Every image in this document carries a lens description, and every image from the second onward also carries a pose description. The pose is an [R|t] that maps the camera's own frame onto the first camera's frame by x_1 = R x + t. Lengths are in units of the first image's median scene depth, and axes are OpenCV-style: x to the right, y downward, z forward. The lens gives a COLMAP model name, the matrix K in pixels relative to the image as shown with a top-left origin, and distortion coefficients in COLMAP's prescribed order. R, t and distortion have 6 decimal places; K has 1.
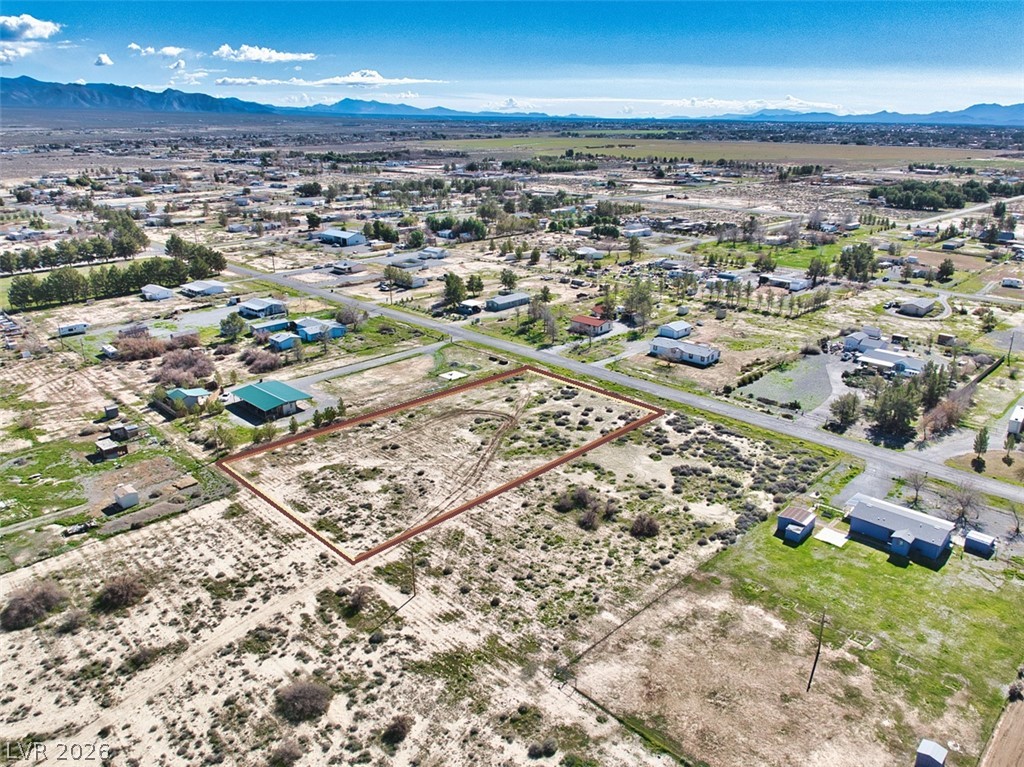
lens RADIAL K [[745.1, 0, 512.2], [0, 745.1, 375.5], [0, 0, 1]] dist [-0.056049, 0.009347]
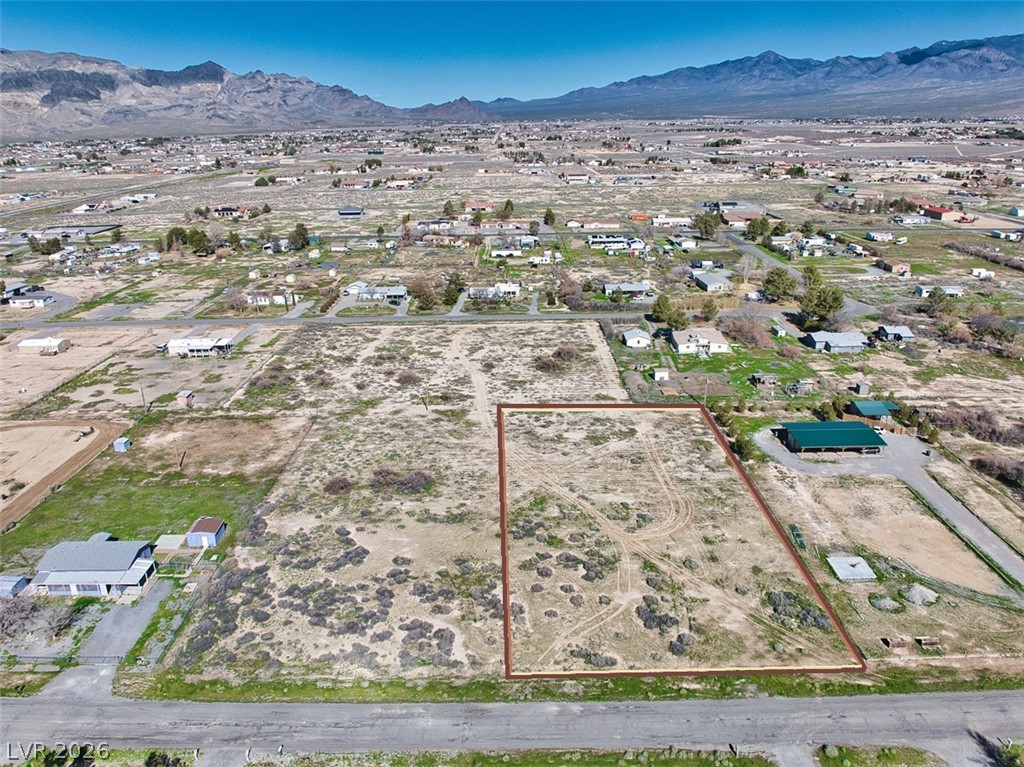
lens RADIAL K [[745.1, 0, 514.7], [0, 745.1, 375.7], [0, 0, 1]] dist [-0.056049, 0.009347]
pose [[-0.701560, 0.246395, -0.668658, 0.538141], [-0.210802, 0.824570, 0.525022, -0.443319], [0.680718, 0.509288, -0.526544, 1.296998]]
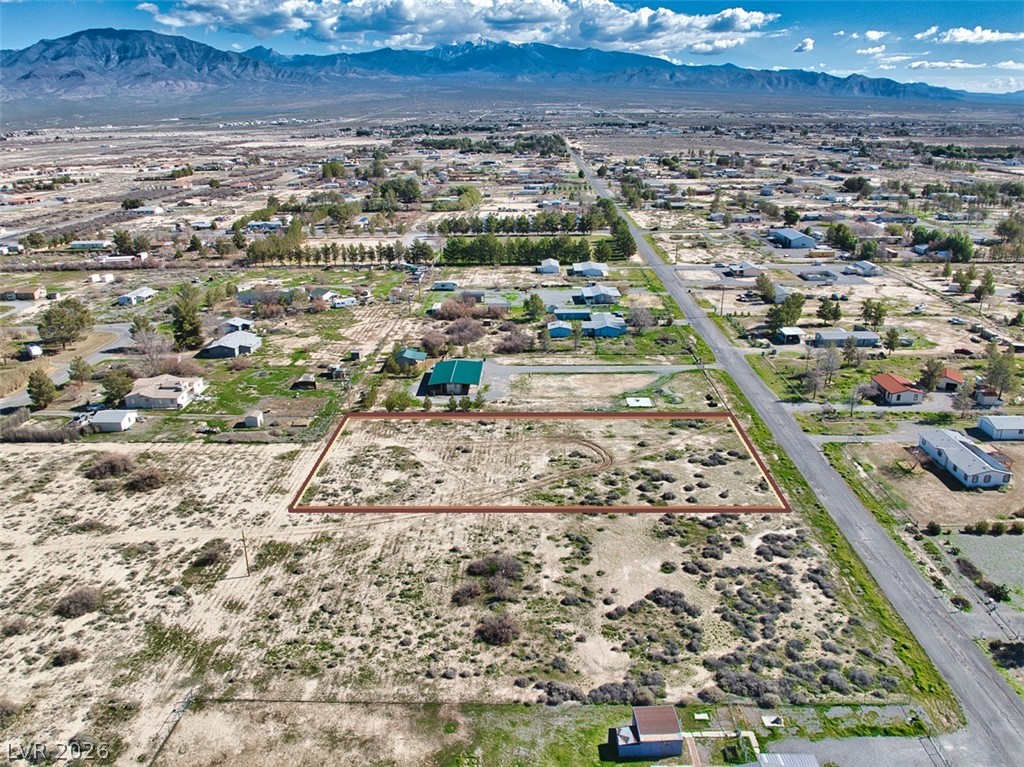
lens RADIAL K [[745.1, 0, 514.2], [0, 745.1, 367.5], [0, 0, 1]] dist [-0.056049, 0.009347]
pose [[0.691474, 0.227111, -0.685772, 0.515349], [-0.222258, 0.970133, 0.097178, -0.115456], [0.687360, 0.085223, 0.721299, 0.318789]]
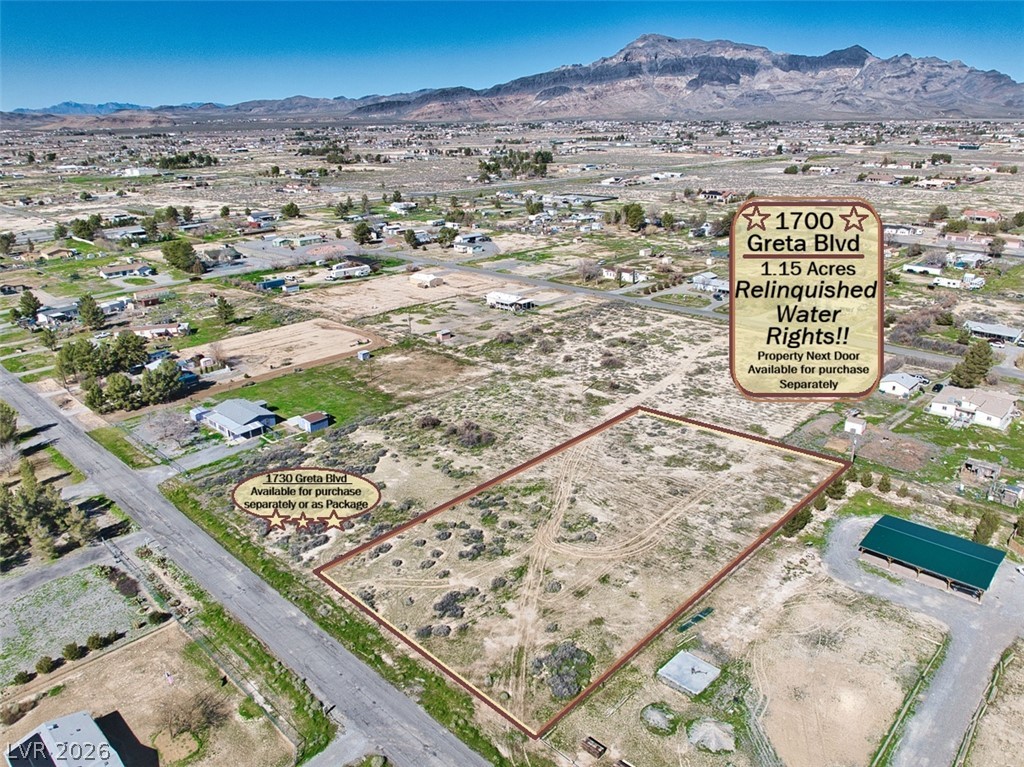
lens RADIAL K [[745.1, 0, 514.0], [0, 745.1, 375.3], [0, 0, 1]] dist [-0.056049, 0.009347]
pose [[-0.999390, 0.027027, -0.022135, 0.041582], [0.007657, 0.787671, 0.616048, -0.523859], [0.034085, 0.615503, -0.787397, 1.538625]]
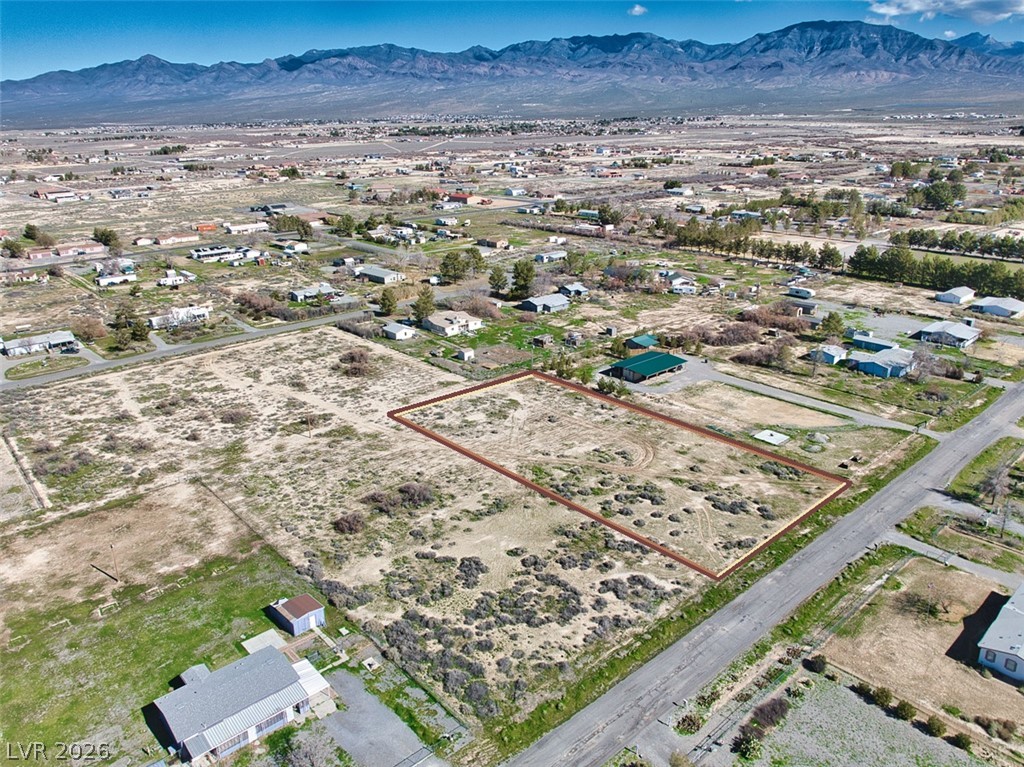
lens RADIAL K [[745.1, 0, 515.1], [0, 745.1, 377.0], [0, 0, 1]] dist [-0.056049, 0.009347]
pose [[-0.051752, 0.336450, -0.940278, 0.805280], [-0.307657, 0.890376, 0.335527, -0.292710], [0.950089, 0.306648, 0.057432, 0.842057]]
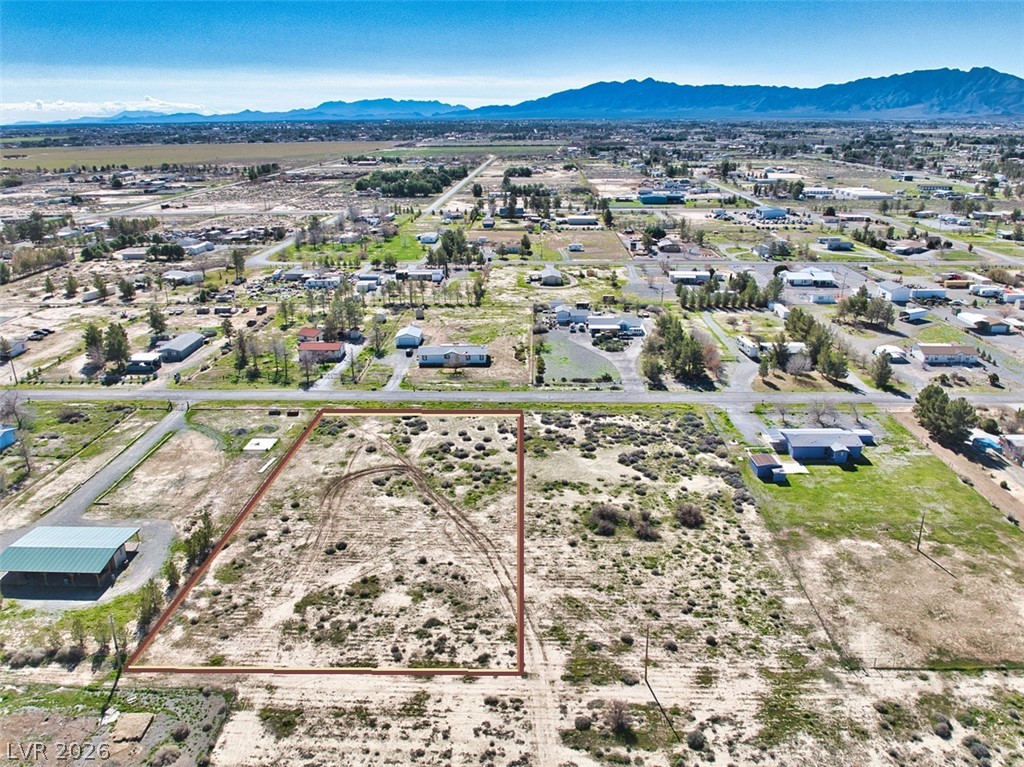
lens RADIAL K [[745.1, 0, 513.8], [0, 745.1, 377.4], [0, 0, 1]] dist [-0.056049, 0.009347]
pose [[0.723645, -0.227552, 0.651581, -0.468490], [0.226478, 0.970100, 0.087261, -0.094126], [-0.651955, 0.084423, 0.753543, 0.291669]]
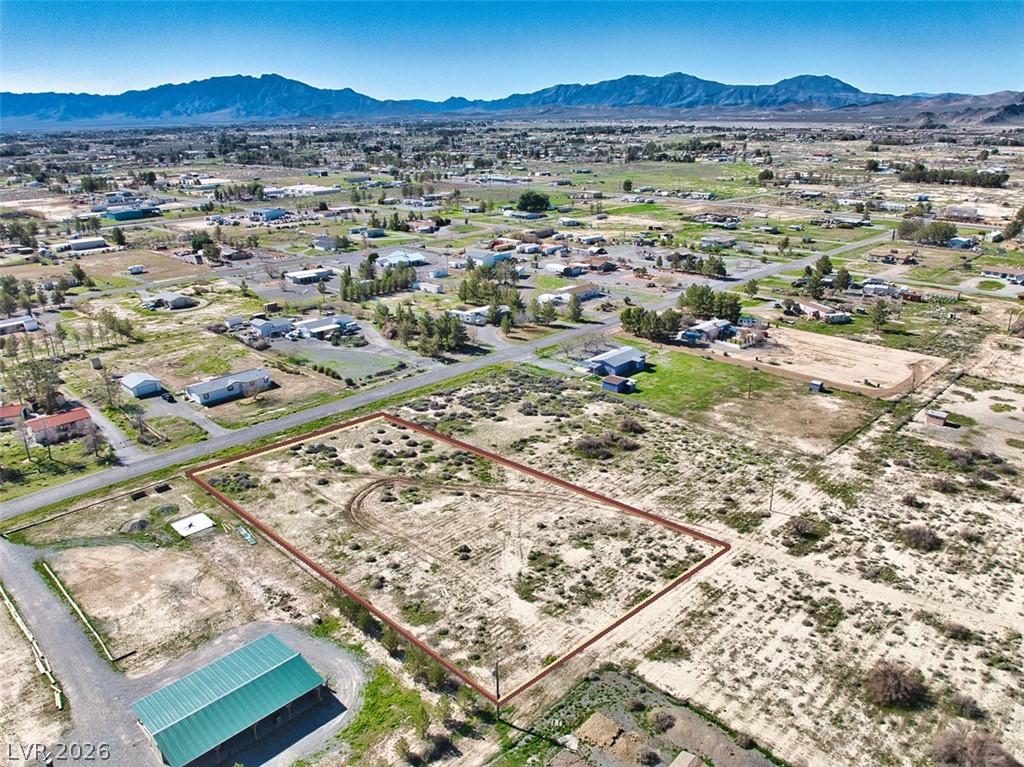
lens RADIAL K [[745.1, 0, 514.6], [0, 745.1, 384.7], [0, 0, 1]] dist [-0.056049, 0.009347]
pose [[-0.013645, -0.334246, 0.942387, -0.781837], [0.333647, 0.886937, 0.319410, -0.264492], [-0.942599, 0.318783, 0.099418, 0.799764]]
